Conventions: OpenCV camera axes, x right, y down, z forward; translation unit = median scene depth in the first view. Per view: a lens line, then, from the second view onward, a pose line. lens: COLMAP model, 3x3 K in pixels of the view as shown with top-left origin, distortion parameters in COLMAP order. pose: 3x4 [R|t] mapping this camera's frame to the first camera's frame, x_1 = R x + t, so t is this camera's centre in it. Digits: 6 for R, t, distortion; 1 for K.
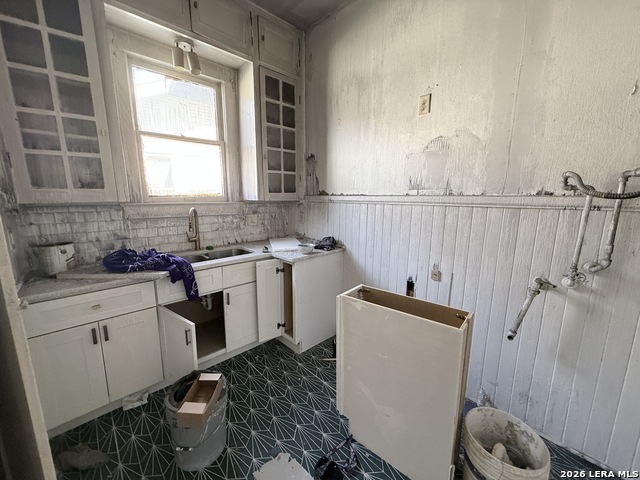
lens RADIAL K [[257.6, 0, 319.1], [0, 257.6, 240.5], [0, 0, 1]] dist [-0.000478, -0.000241]
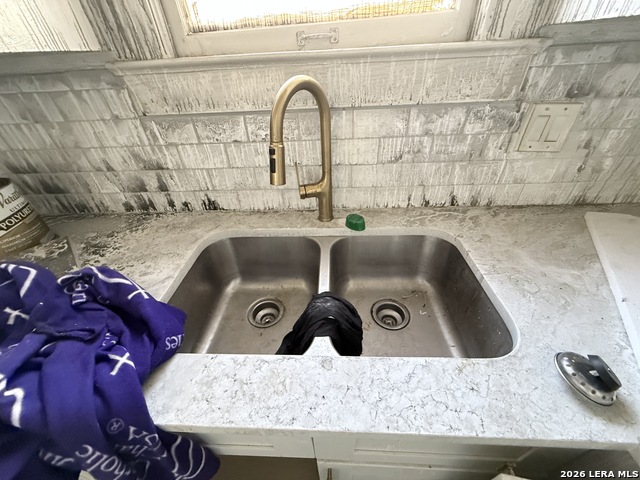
lens RADIAL K [[257.6, 0, 321.9], [0, 257.6, 240.2], [0, 0, 1]] dist [-0.000478, -0.000241]
pose [[0.687566, 0.406206, -0.601871, -0.255055], [-0.073035, 0.863369, 0.499259, -0.111273], [0.722439, -0.299316, 0.623291, 0.776260]]
